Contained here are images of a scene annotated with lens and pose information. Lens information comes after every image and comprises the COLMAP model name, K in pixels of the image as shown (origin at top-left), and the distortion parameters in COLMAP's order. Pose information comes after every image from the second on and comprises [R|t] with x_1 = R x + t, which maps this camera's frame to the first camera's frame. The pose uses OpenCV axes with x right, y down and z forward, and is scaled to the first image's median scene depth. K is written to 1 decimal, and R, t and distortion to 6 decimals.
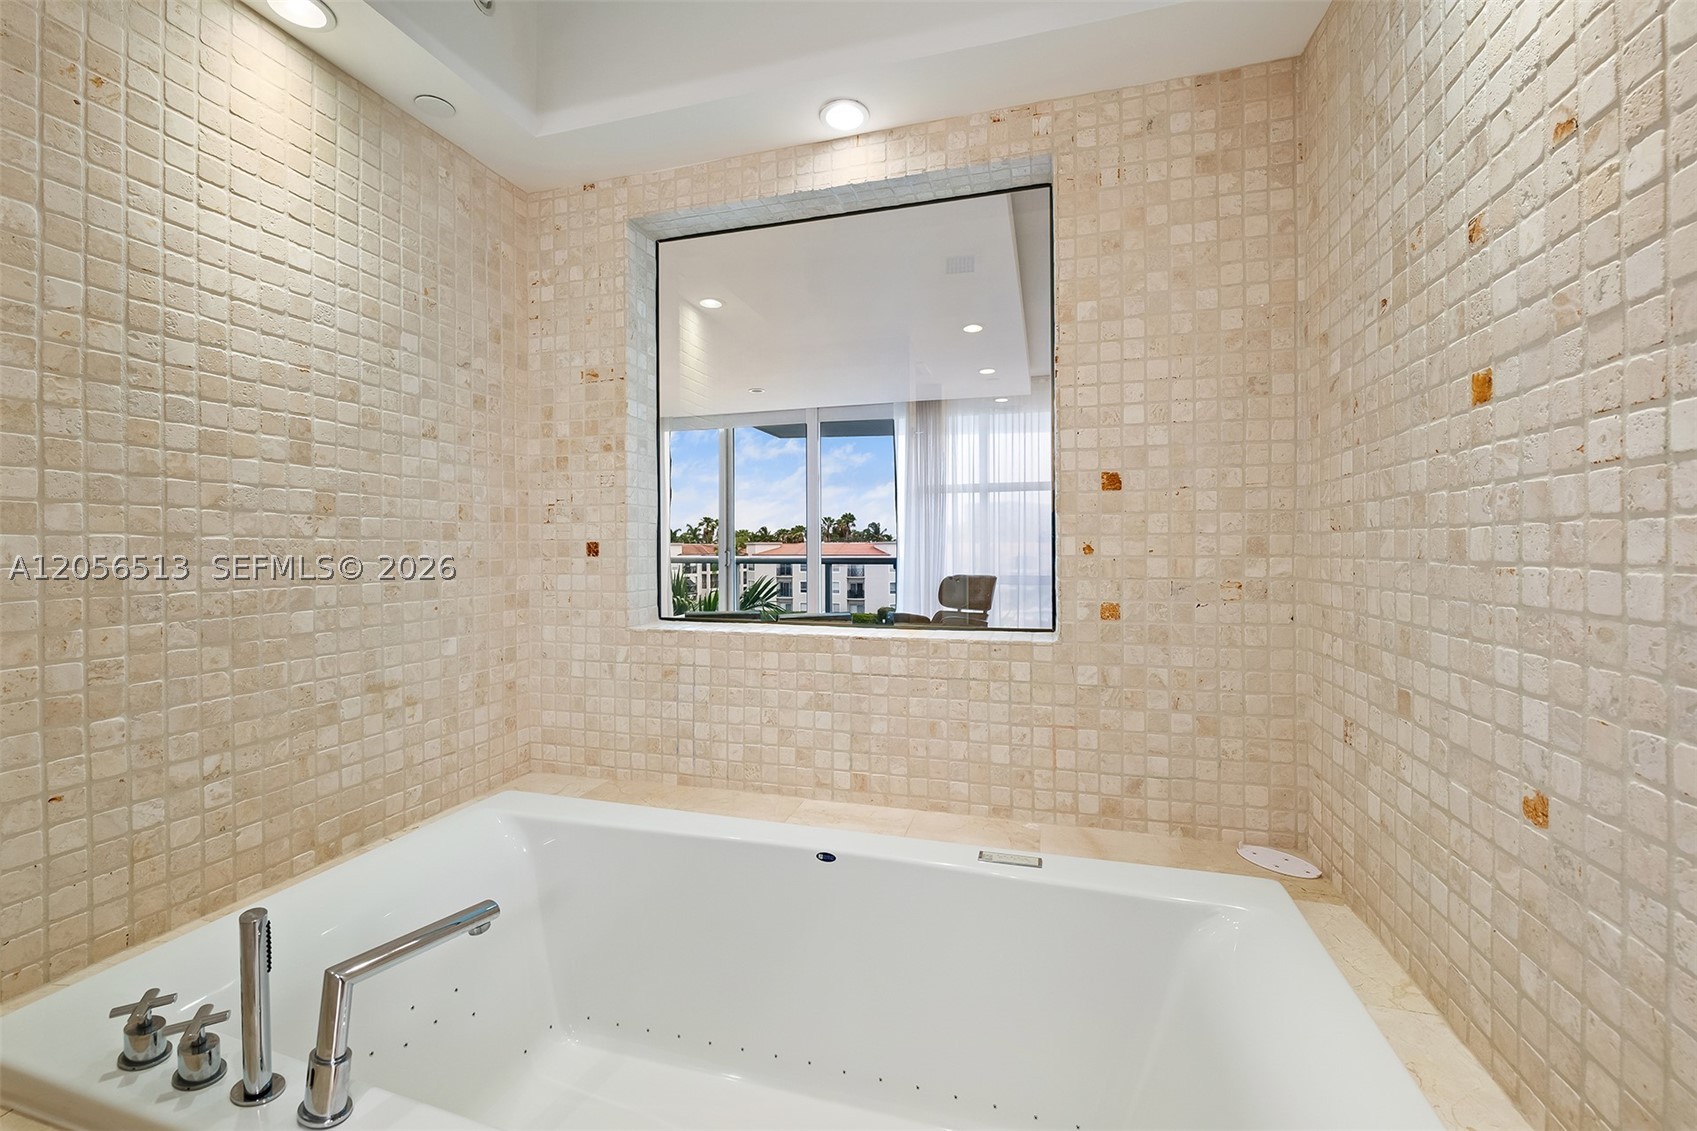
lens RADIAL K [[672.8, 0, 855.8], [0, 672.8, 558.0], [0, 0, 1]] dist [0.001227, -0.002562]
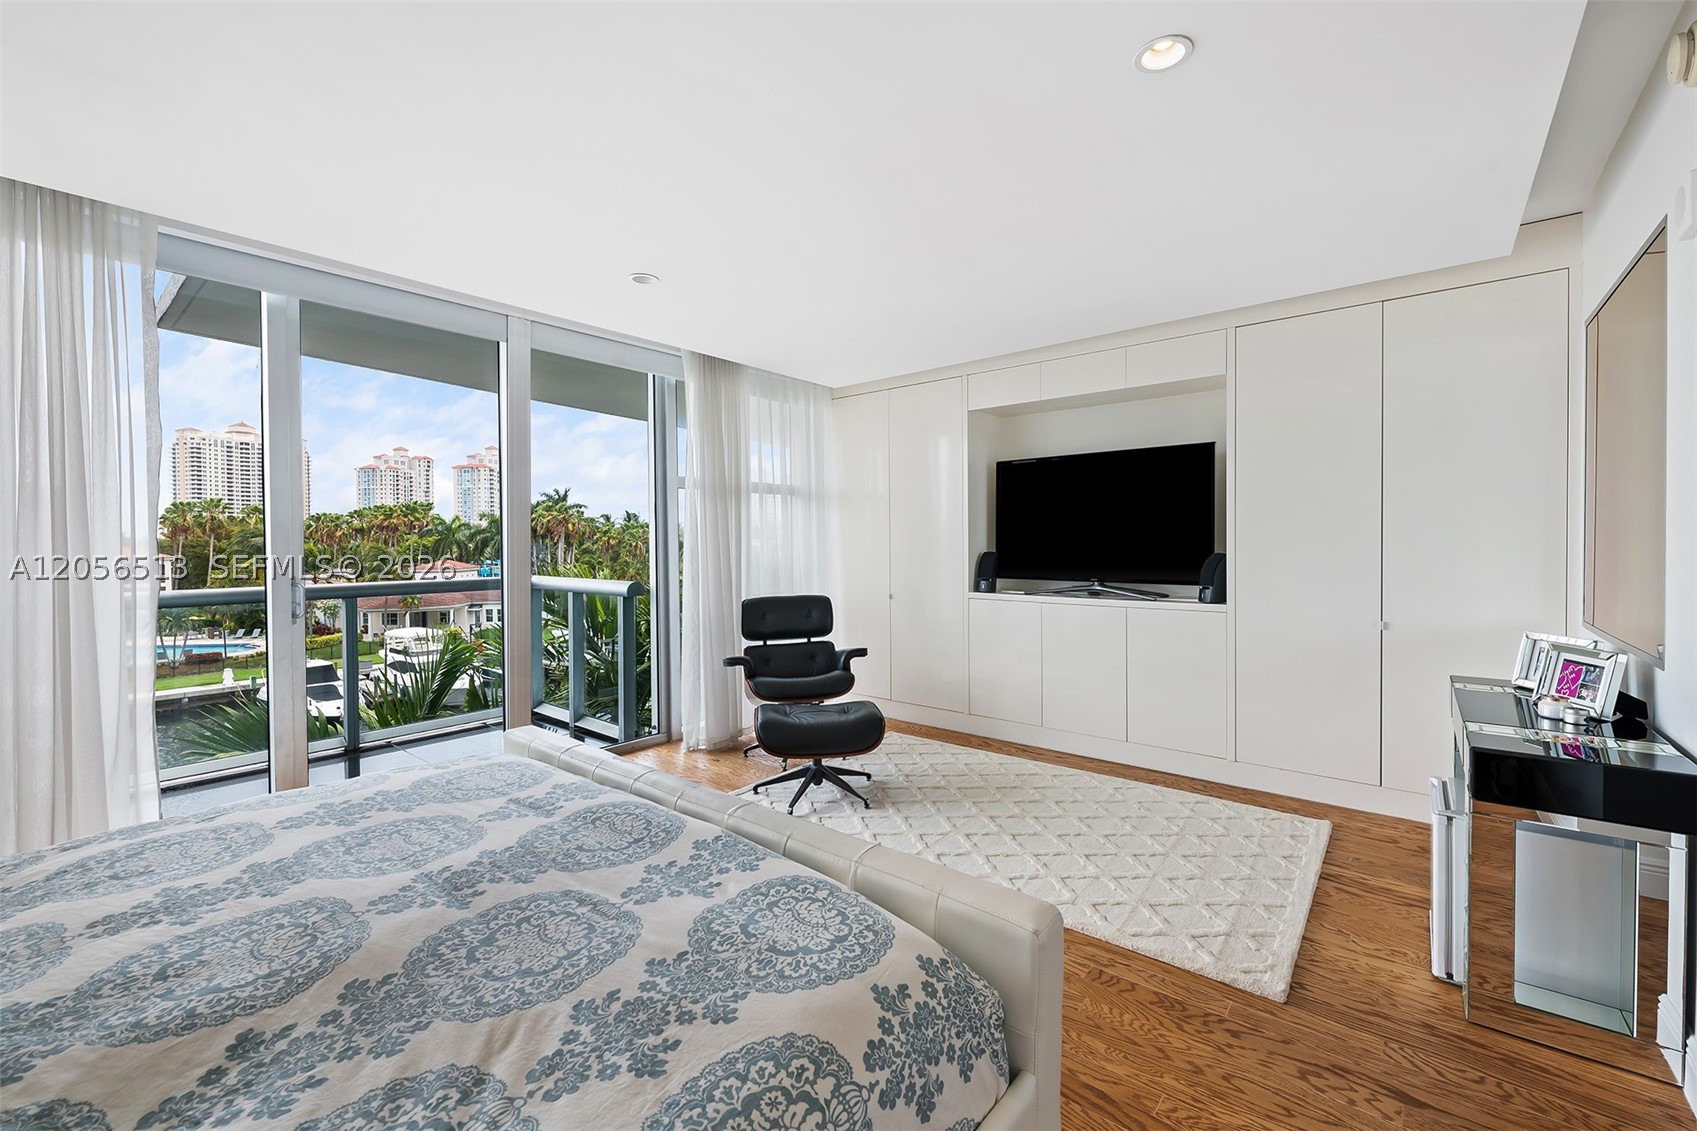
lens RADIAL K [[699.0, 0, 852.7], [0, 699.0, 559.2], [0, 0, 1]] dist [0.000373, -0.000041]
pose [[0.386734, -0.020276, 0.921968, -0.467990], [0.020168, 0.999705, 0.013526, -0.023908], [-0.921971, 0.013363, 0.387029, 0.496174]]
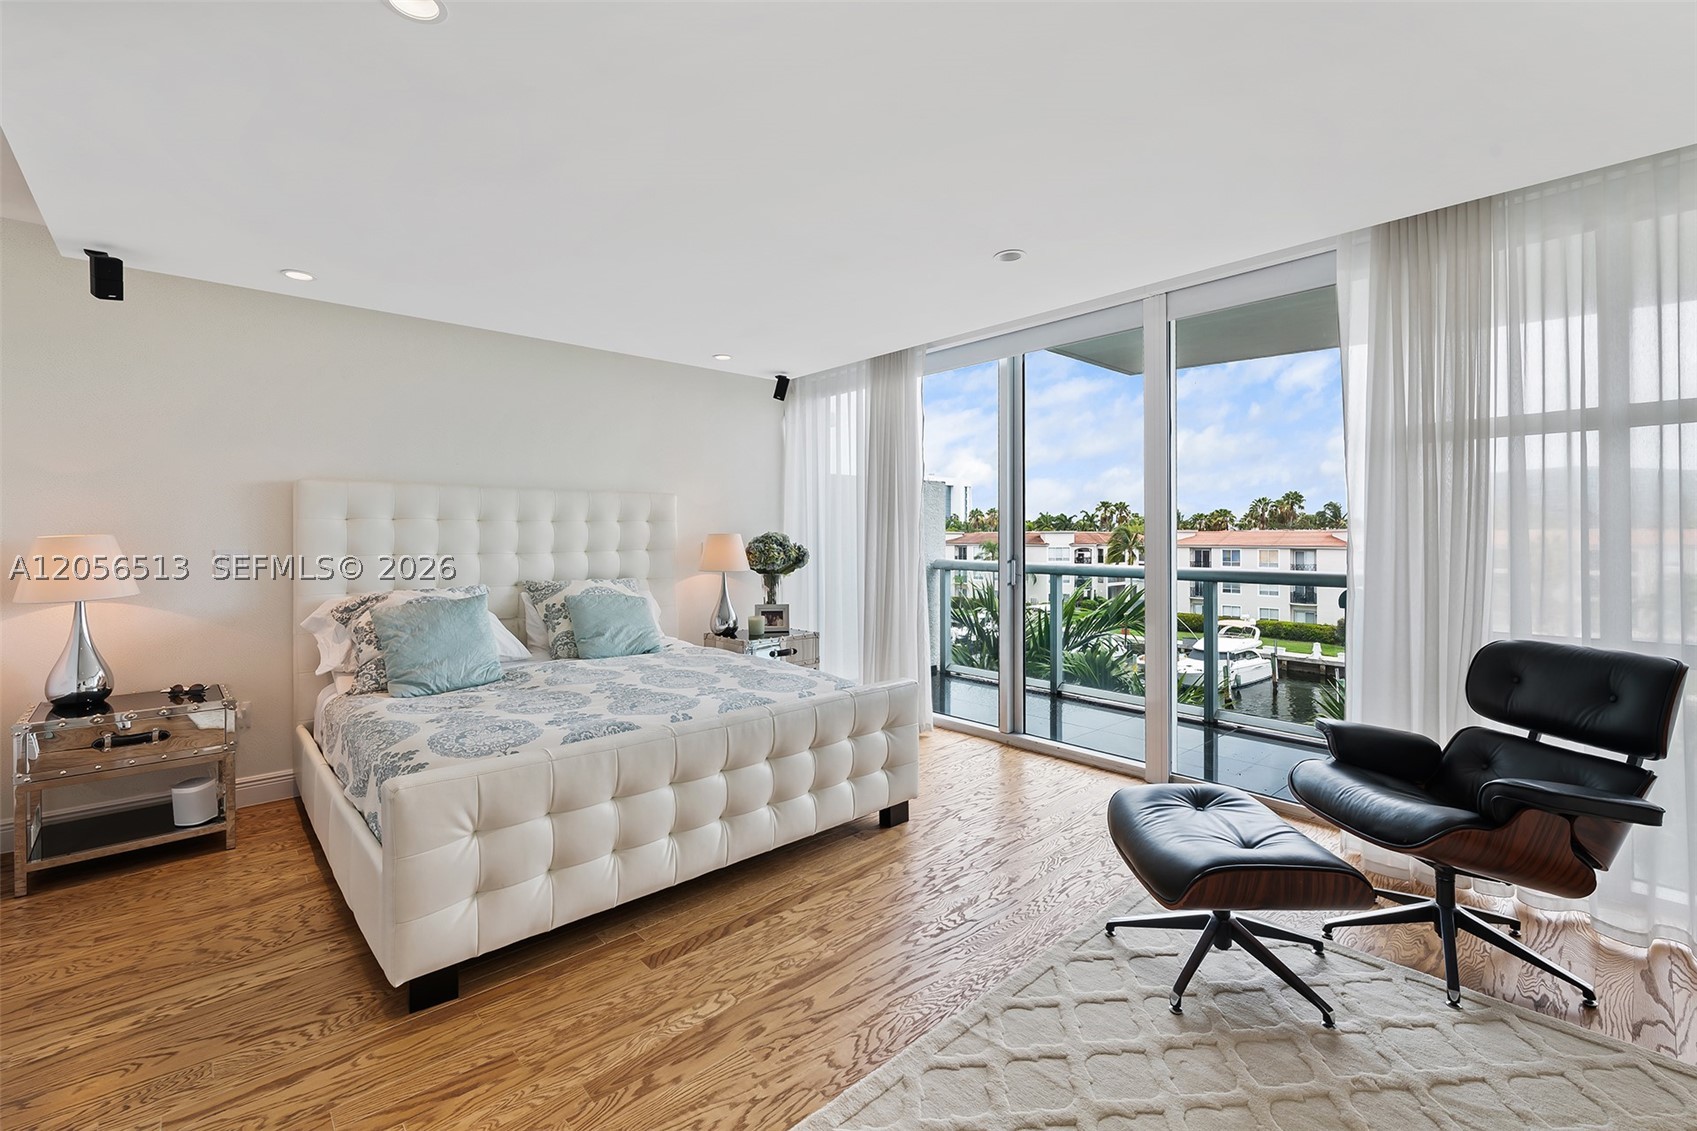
lens RADIAL K [[742.7, 0, 854.9], [0, 742.7, 545.9], [0, 0, 1]] dist [-0.002372, -0.000594]
pose [[0.854532, 0.006075, -0.519363, 0.034249], [-0.007014, 0.999975, 0.000157, -0.024270], [0.519351, 0.003509, 0.854554, 0.364348]]
